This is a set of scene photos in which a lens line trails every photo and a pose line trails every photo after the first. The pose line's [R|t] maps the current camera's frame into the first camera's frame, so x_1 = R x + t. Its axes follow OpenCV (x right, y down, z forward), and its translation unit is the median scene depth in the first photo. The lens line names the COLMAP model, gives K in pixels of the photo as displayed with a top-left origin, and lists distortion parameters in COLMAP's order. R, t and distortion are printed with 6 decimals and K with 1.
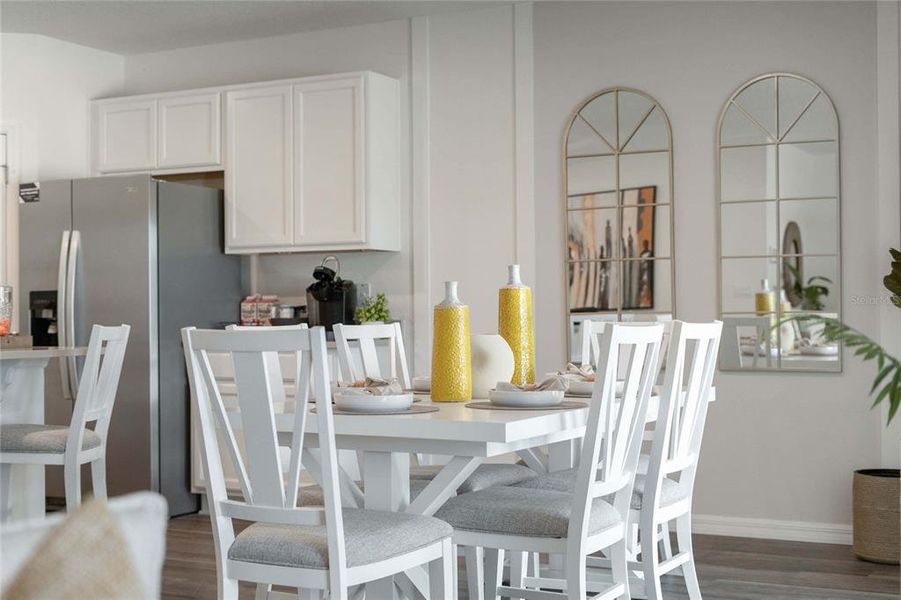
lens RADIAL K [[1267.5, 0, 450.5], [0, 1267.5, 300.0], [0, 0, 1]] dist [0.009218, 0.028706]
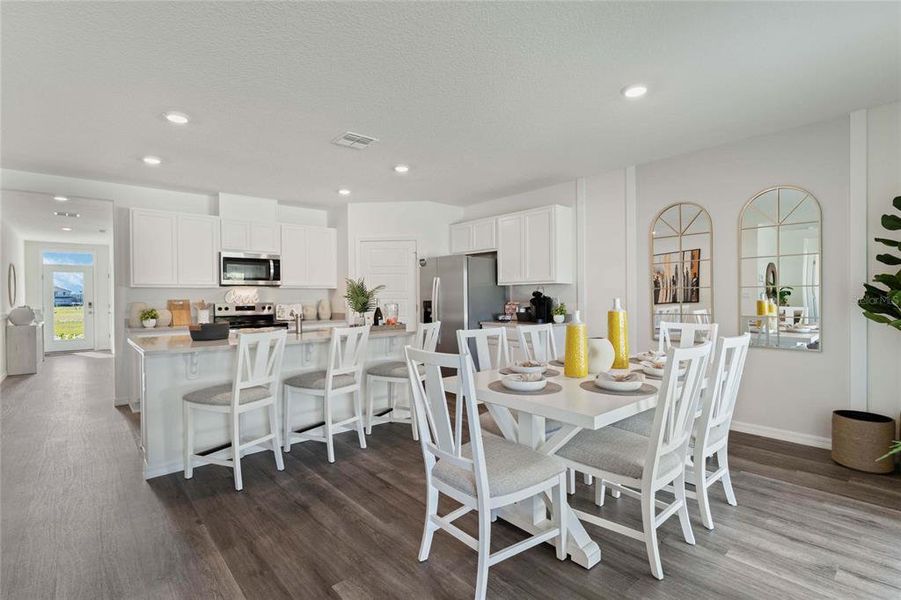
lens RADIAL K [[424.4, 0, 450.5], [0, 424.4, 300.0], [0, 0, 1]] dist [0.001456, 0.000119]
pose [[0.933374, 0.001905, -0.358899, 0.030379], [0.005280, 0.999805, 0.019039, -0.025259], [0.358865, -0.019665, 0.933182, 0.217931]]
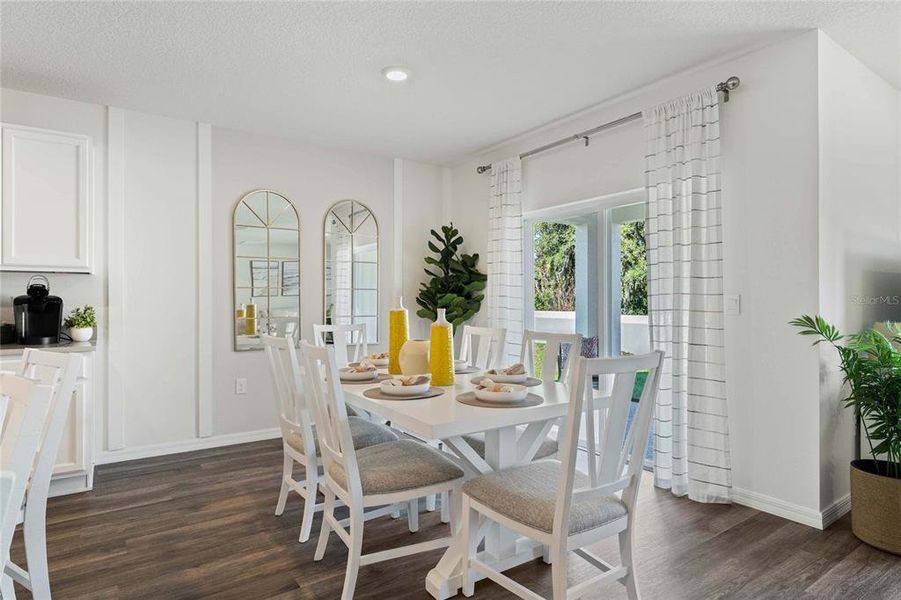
lens RADIAL K [[487.8, 0, 450.5], [0, 487.8, 300.0], [0, 0, 1]] dist [0.001014, 0.000327]
pose [[0.478919, 0.007672, 0.877826, -0.320896], [-0.011685, 0.999929, -0.002364, -0.014602], [-0.877781, -0.009125, 0.478974, 0.420228]]
